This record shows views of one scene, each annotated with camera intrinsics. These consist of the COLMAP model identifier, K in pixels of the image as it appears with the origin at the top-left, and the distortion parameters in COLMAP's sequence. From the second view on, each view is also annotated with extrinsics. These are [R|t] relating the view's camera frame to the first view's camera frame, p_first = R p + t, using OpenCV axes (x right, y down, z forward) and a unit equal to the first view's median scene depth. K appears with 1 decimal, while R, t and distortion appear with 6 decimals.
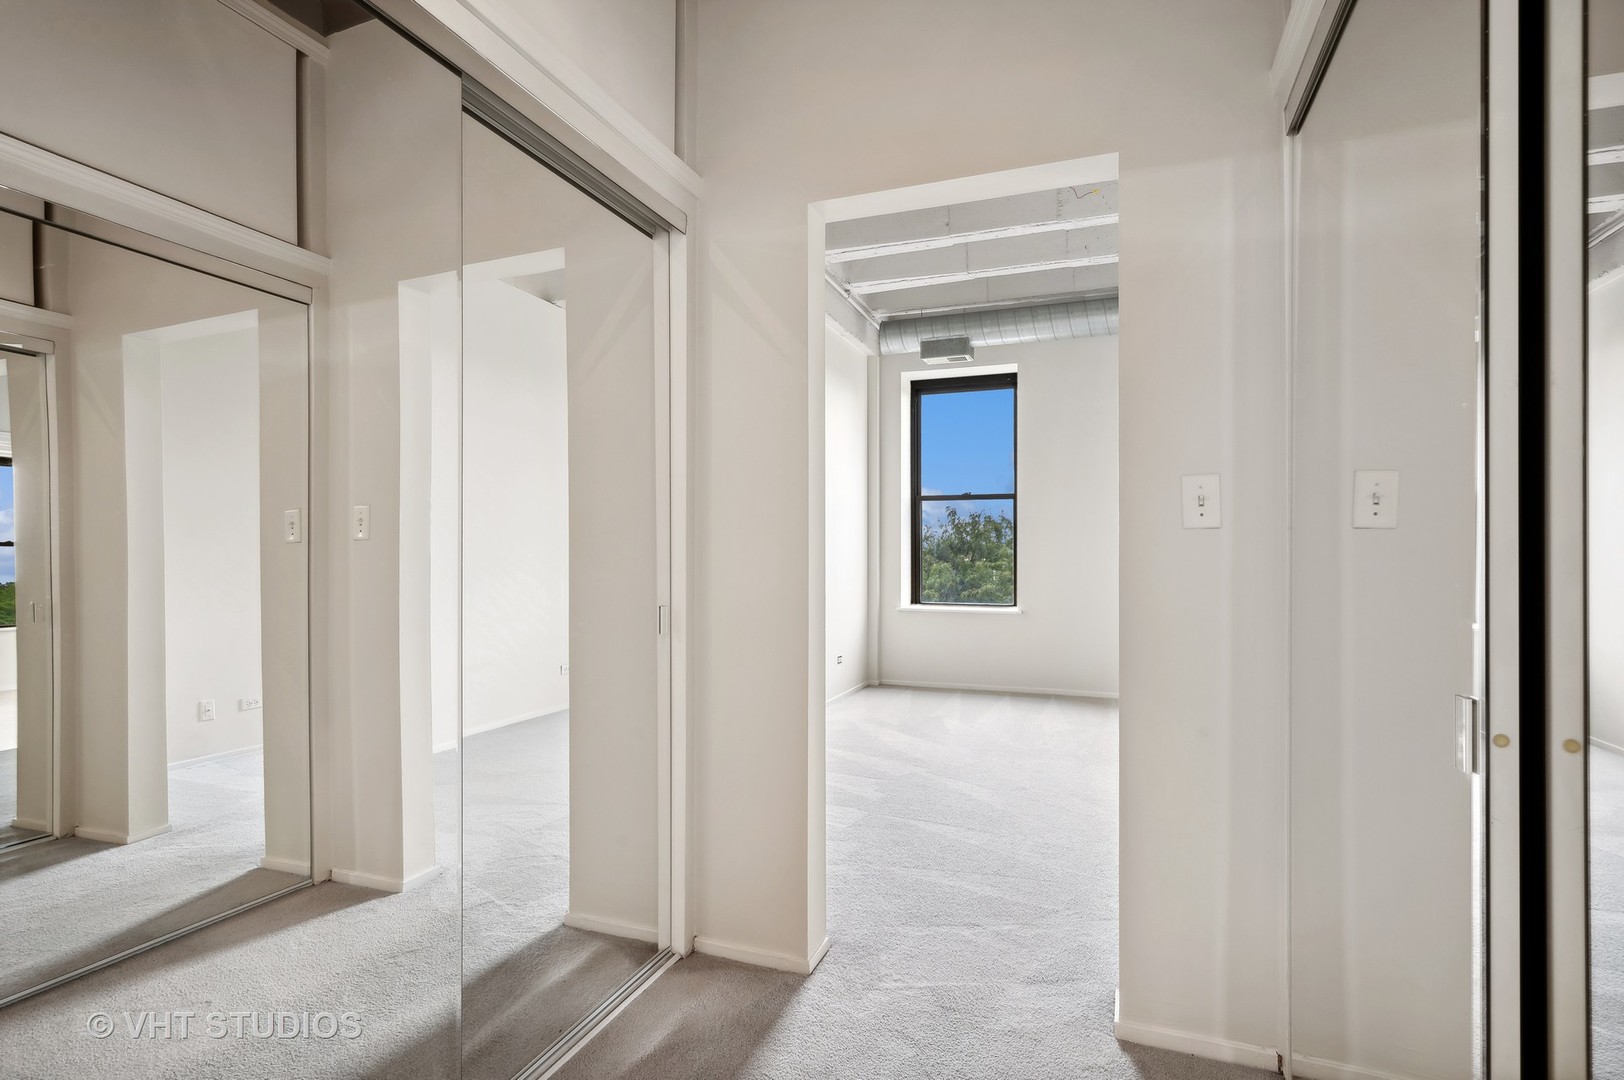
lens RADIAL K [[795.2, 0, 814.3], [0, 795.2, 551.9], [0, 0, 1]] dist [-0.001038, 0.002041]
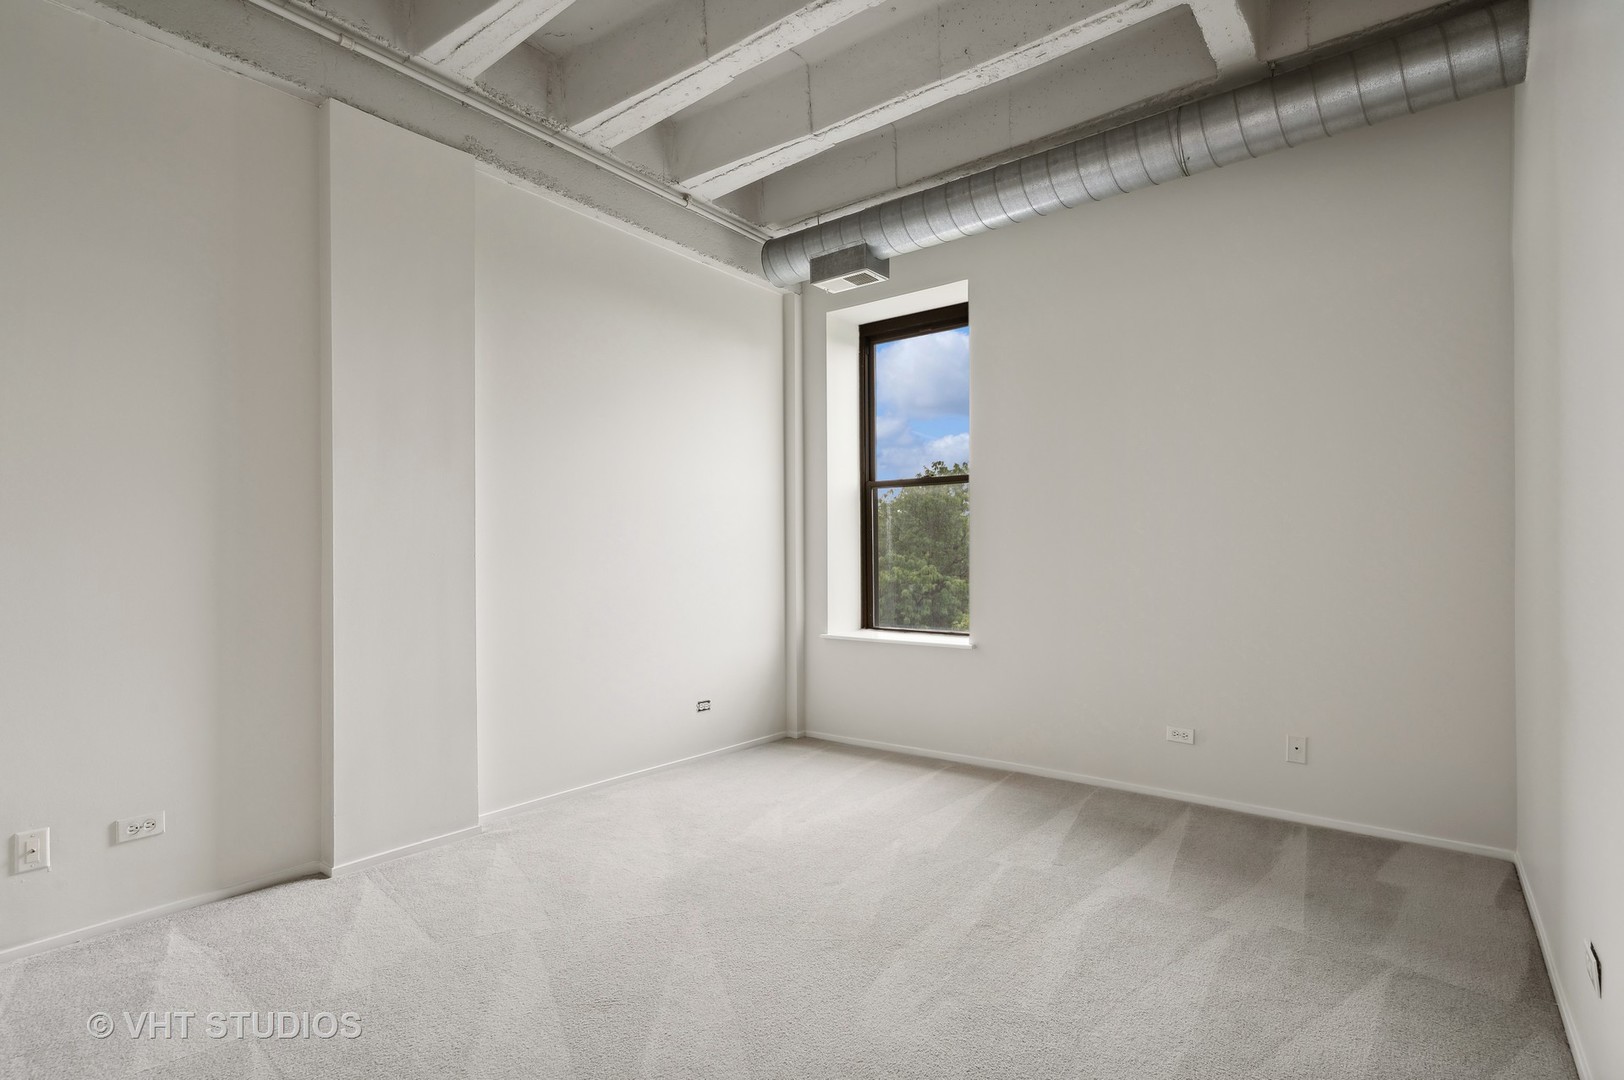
lens RADIAL K [[795.2, 0, 808.9], [0, 795.2, 555.7], [0, 0, 1]] dist [-0.001038, 0.002041]
pose [[0.958921, -0.001775, -0.283668, 0.301653], [0.001207, 0.999997, -0.002176, -0.000574], [0.283671, 0.001744, 0.958920, 0.293677]]
